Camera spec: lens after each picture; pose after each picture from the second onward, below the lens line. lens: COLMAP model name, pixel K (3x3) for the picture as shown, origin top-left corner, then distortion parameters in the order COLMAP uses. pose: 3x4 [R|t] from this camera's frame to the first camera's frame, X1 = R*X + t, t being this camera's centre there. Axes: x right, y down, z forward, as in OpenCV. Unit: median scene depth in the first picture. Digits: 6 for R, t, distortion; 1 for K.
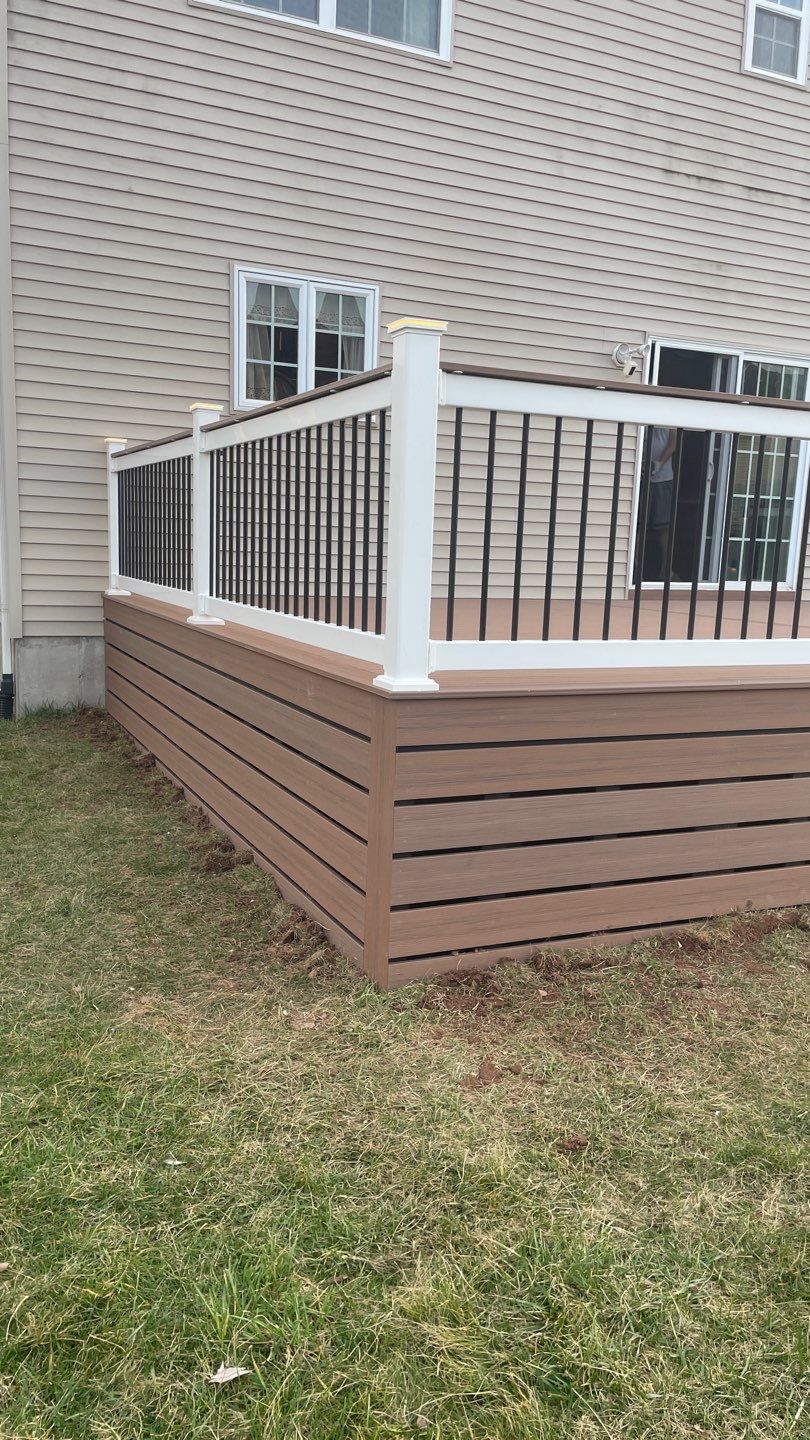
lens RADIAL K [[1094.7, 0, 404.7], [0, 1094.7, 723.1], [0, 0, 1]] dist [0.096356, -0.122983]
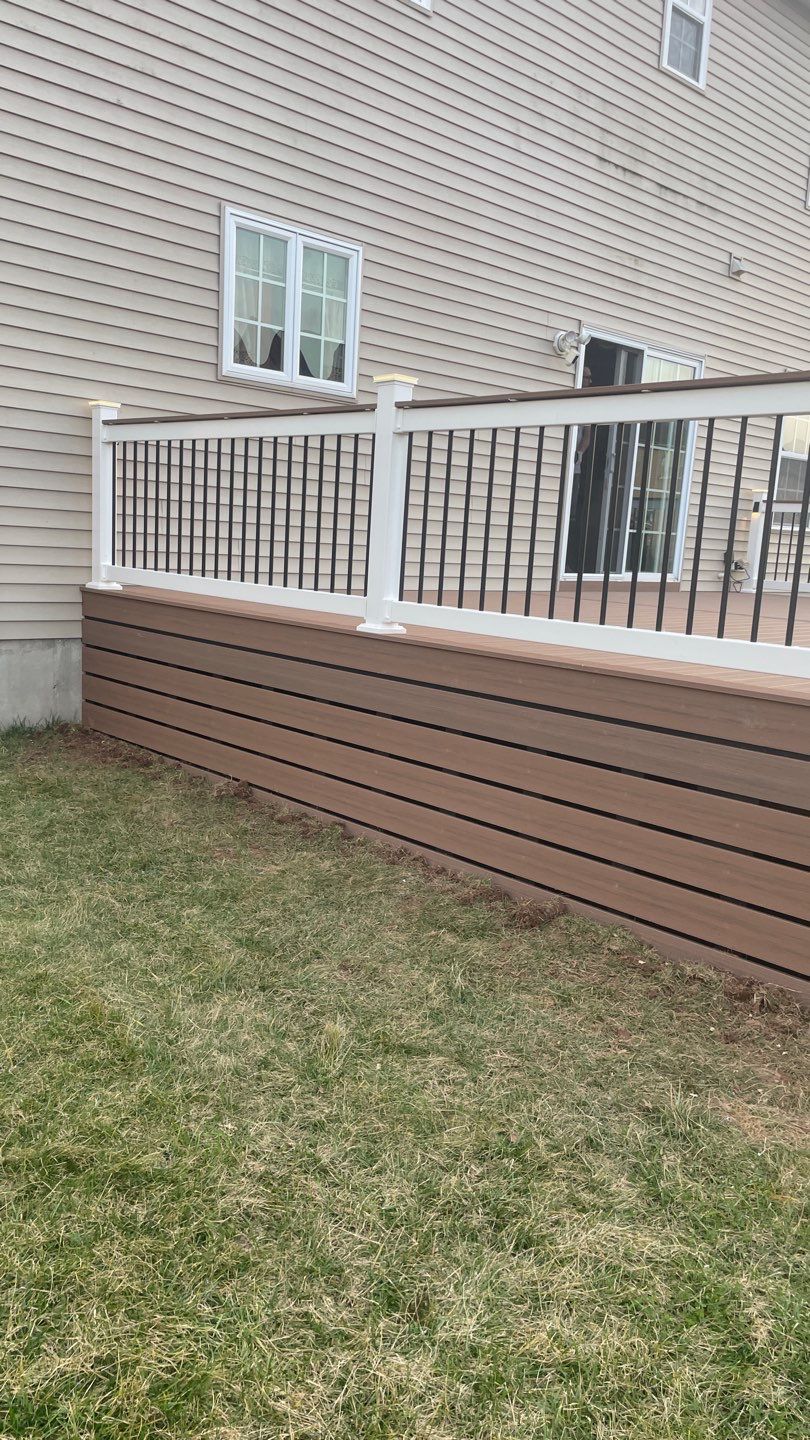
lens RADIAL K [[1094.7, 0, 390.7], [0, 1094.7, 725.2], [0, 0, 1]] dist [0.096356, -0.122983]
pose [[0.946430, -0.037242, 0.320754, -0.307166], [0.029266, 0.999132, 0.029653, -0.029094], [-0.321580, -0.018677, 0.946698, 0.123431]]
